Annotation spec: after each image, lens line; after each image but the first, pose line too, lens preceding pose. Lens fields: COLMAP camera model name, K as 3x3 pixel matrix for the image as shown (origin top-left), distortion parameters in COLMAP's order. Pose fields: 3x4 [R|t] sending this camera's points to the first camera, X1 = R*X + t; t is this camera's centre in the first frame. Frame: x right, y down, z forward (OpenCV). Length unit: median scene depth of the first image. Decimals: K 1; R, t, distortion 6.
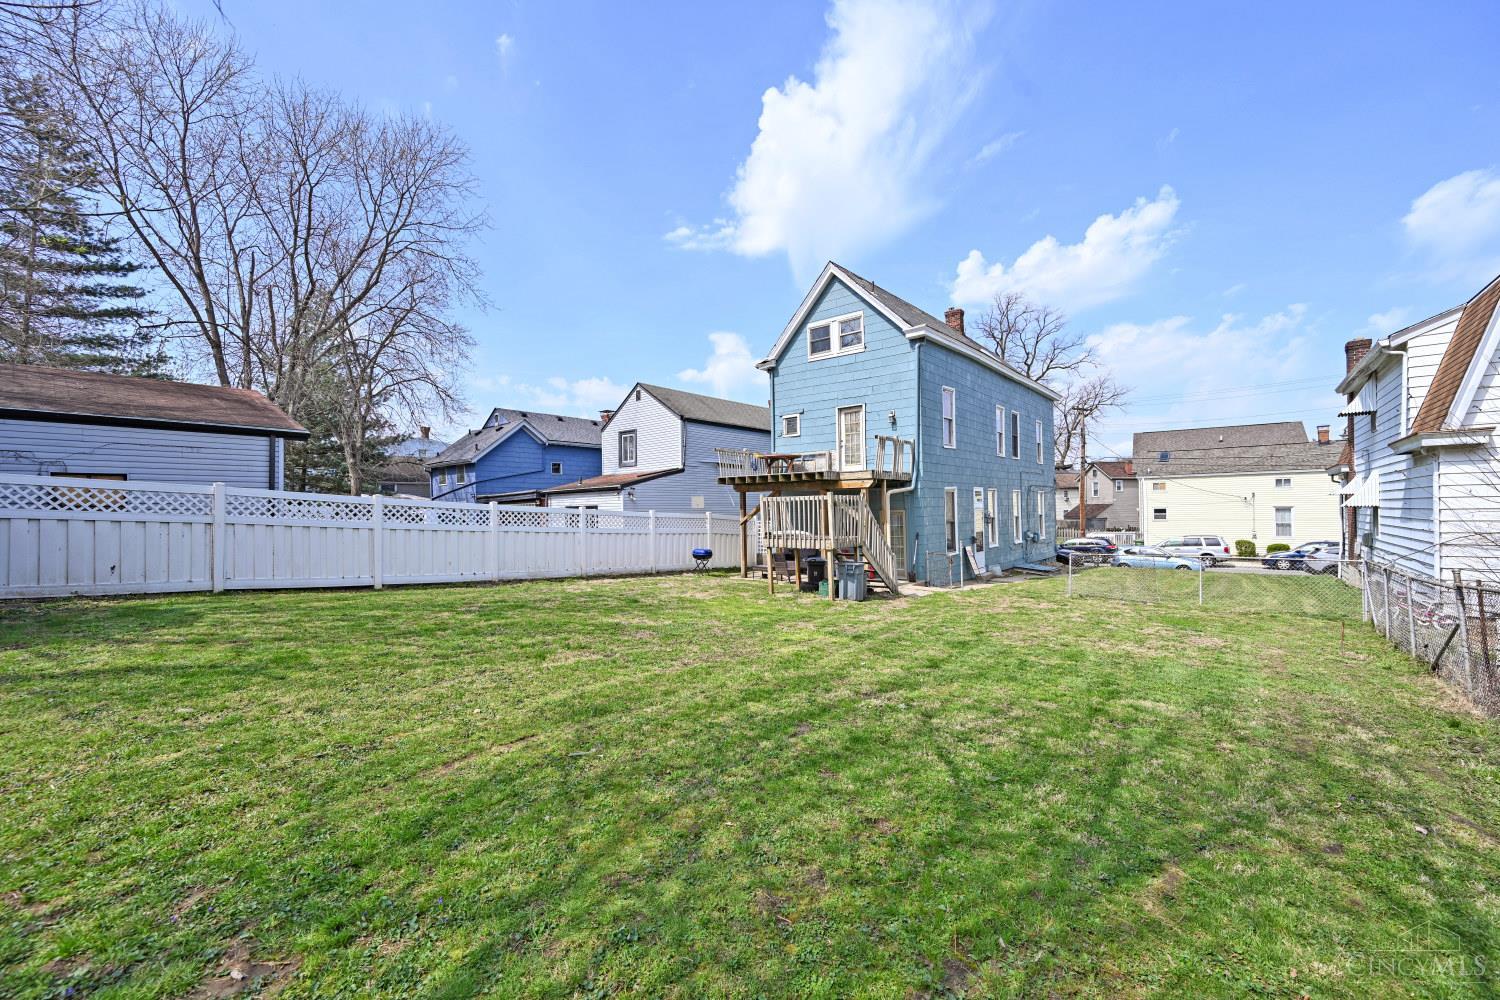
lens RADIAL K [[592.0, 0, 749.5], [0, 592.0, 503.8], [0, 0, 1]] dist [-0.002099, 0.000921]
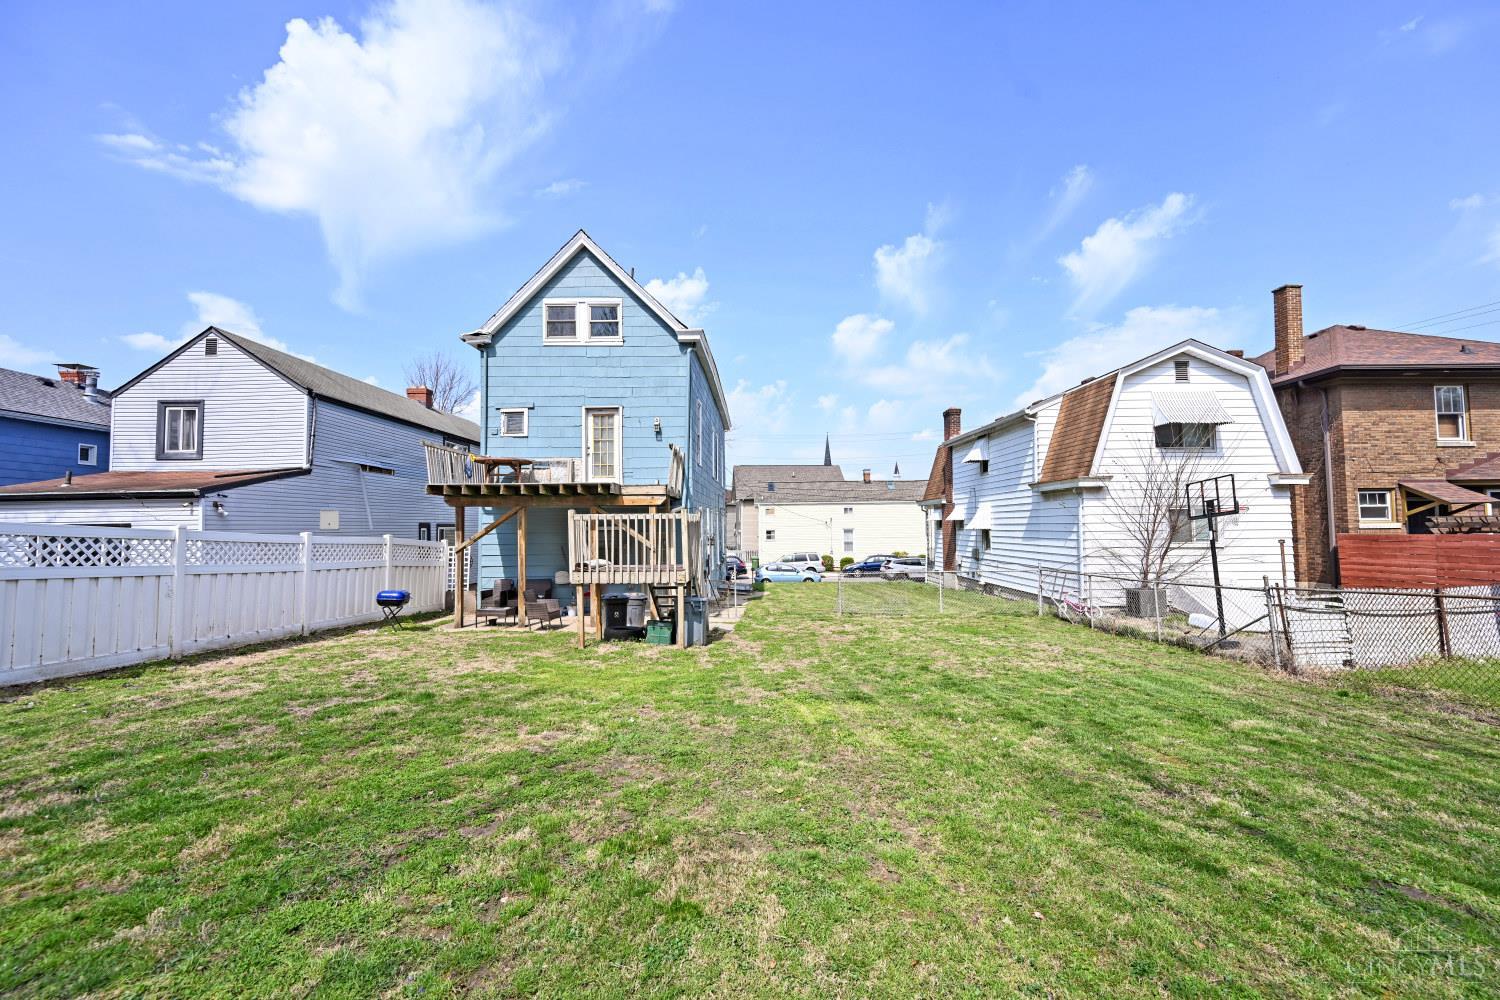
lens RADIAL K [[592.0, 0, 732.4], [0, 592.0, 500.9], [0, 0, 1]] dist [-0.002099, 0.000921]
pose [[0.769464, 0.032823, 0.637846, -0.181884], [-0.007410, 0.999070, -0.042472, 0.000966], [-0.638647, 0.027954, 0.768992, 0.205643]]
